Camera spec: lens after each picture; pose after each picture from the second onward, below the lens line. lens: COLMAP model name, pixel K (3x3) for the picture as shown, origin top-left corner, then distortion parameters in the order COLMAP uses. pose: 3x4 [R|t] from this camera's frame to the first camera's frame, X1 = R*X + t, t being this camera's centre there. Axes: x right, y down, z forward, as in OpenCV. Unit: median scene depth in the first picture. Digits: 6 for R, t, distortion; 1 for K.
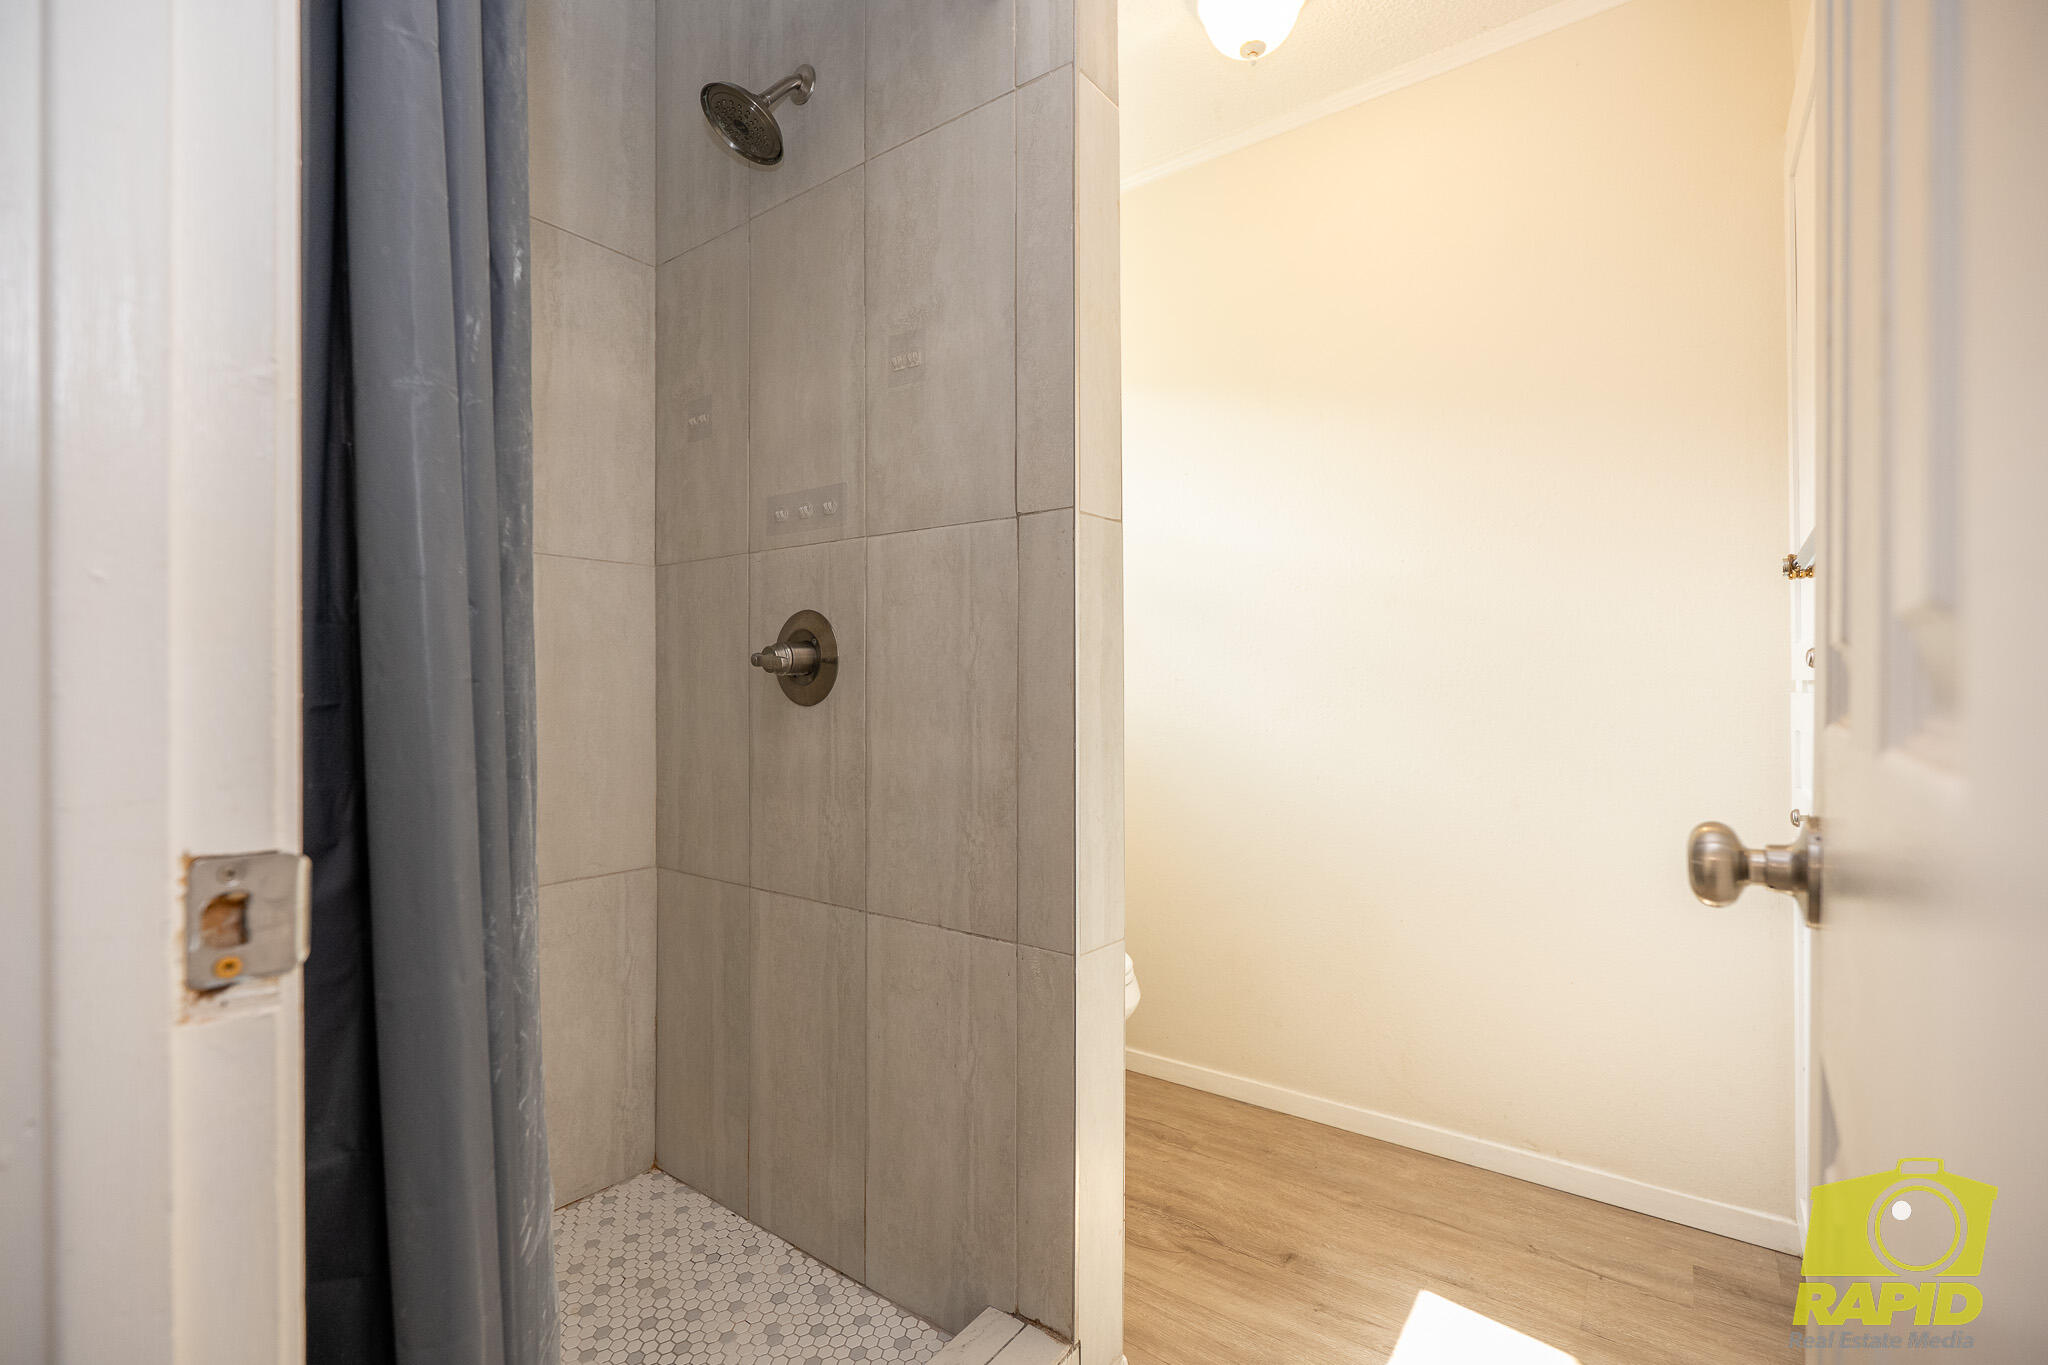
lens RADIAL K [[889.2, 0, 1035.7], [0, 889.2, 687.8], [0, 0, 1]] dist [-0.003407, -0.000078]
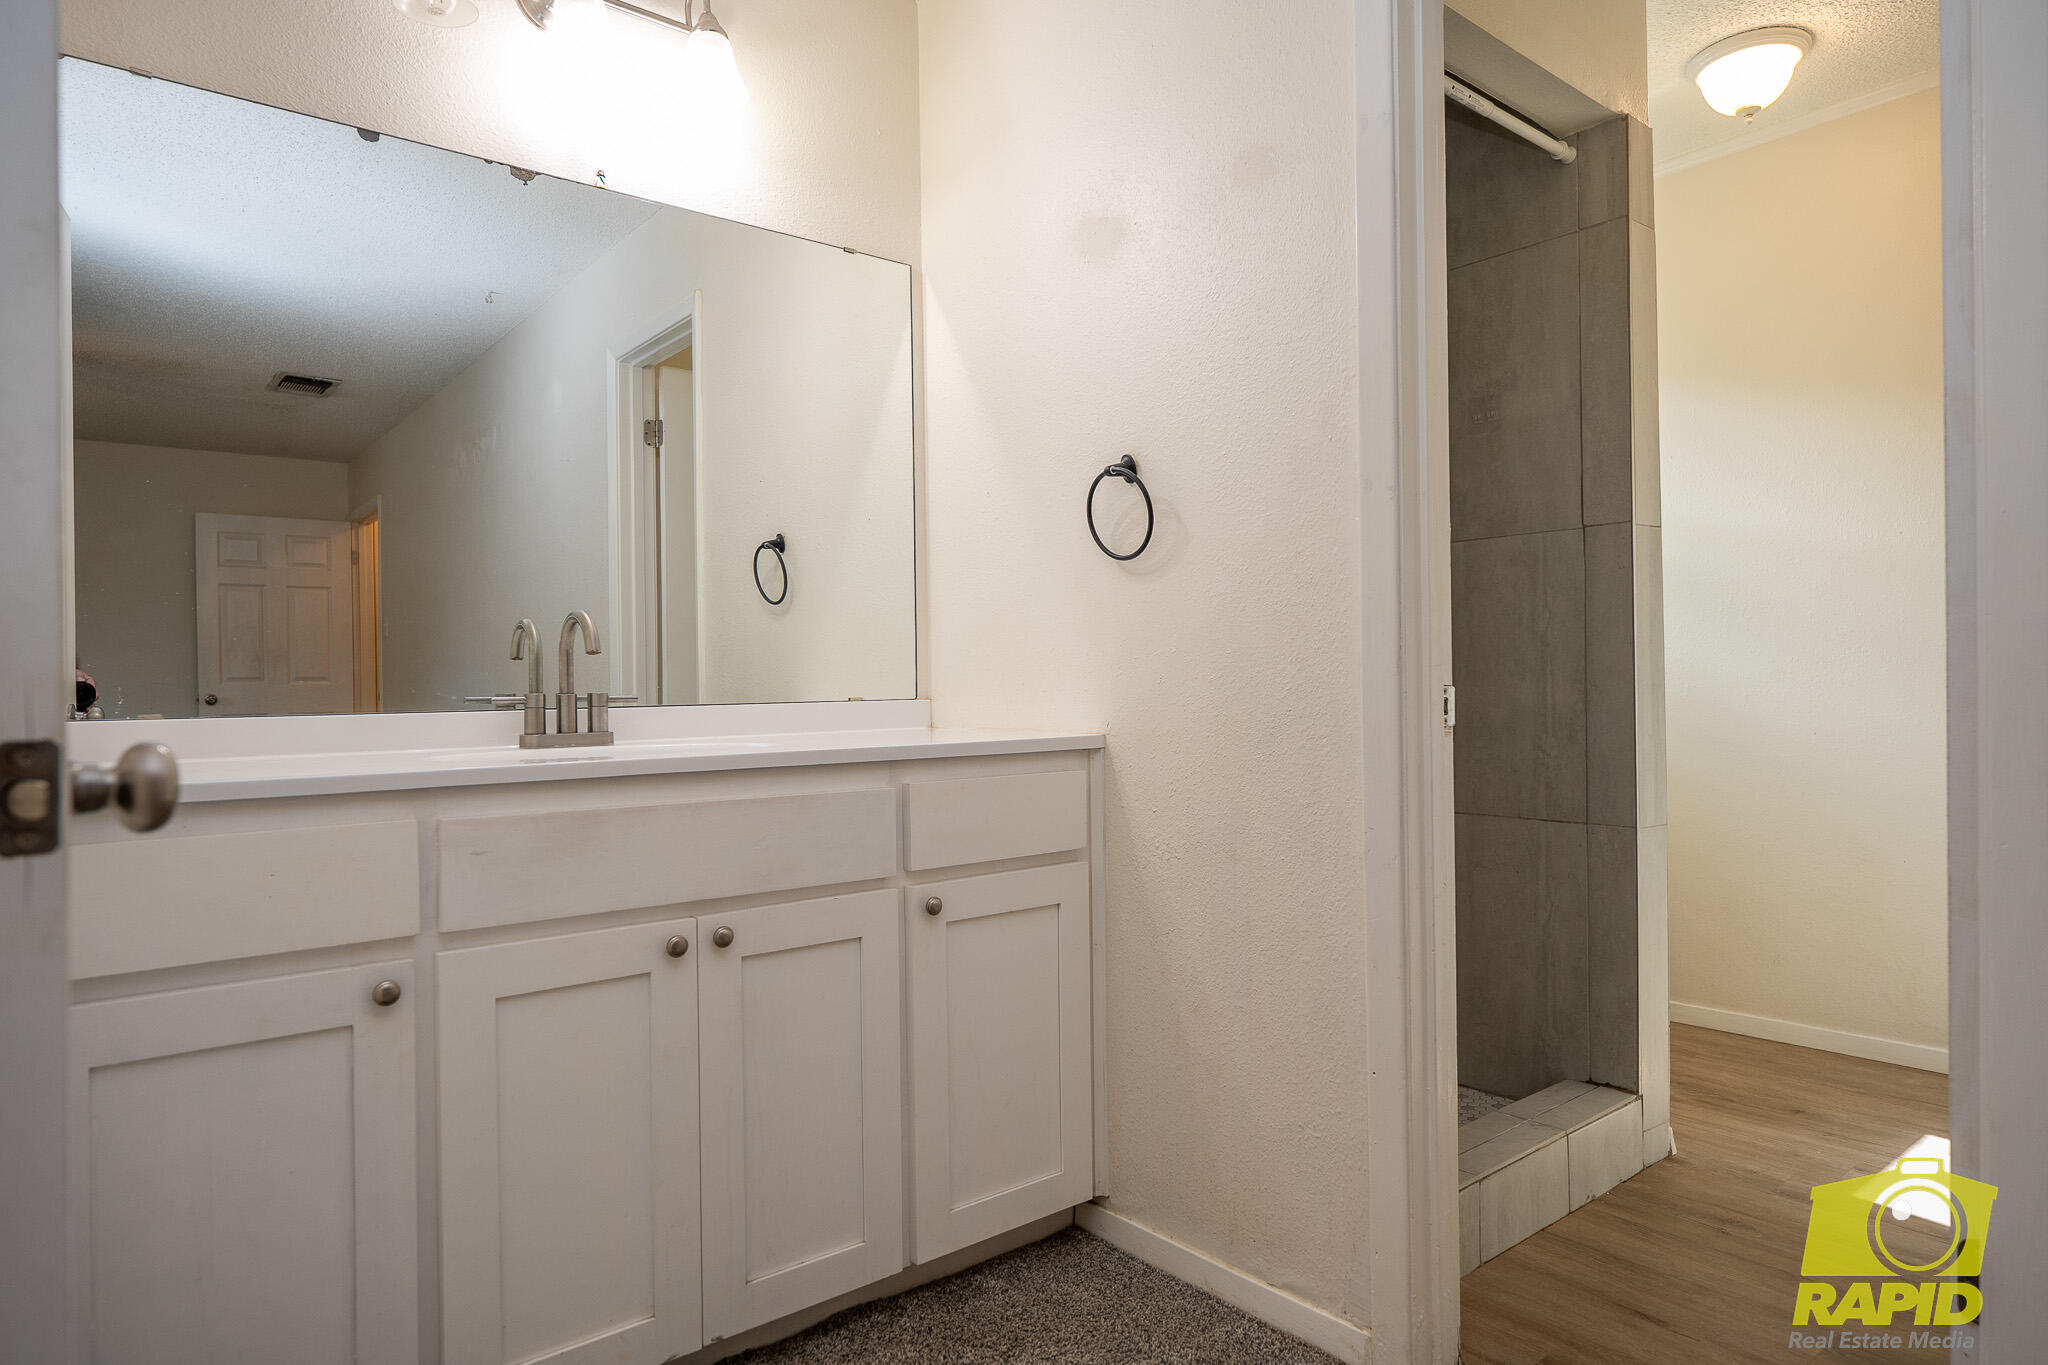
lens RADIAL K [[1195.8, 0, 1022.2], [0, 1195.8, 680.5], [0, 0, 1]] dist [0.000594, -0.001266]
pose [[0.965842, -0.010161, -0.258933, -0.387942], [0.008955, 0.999943, -0.005837, 0.056522], [0.258978, 0.003318, 0.965878, -1.073835]]
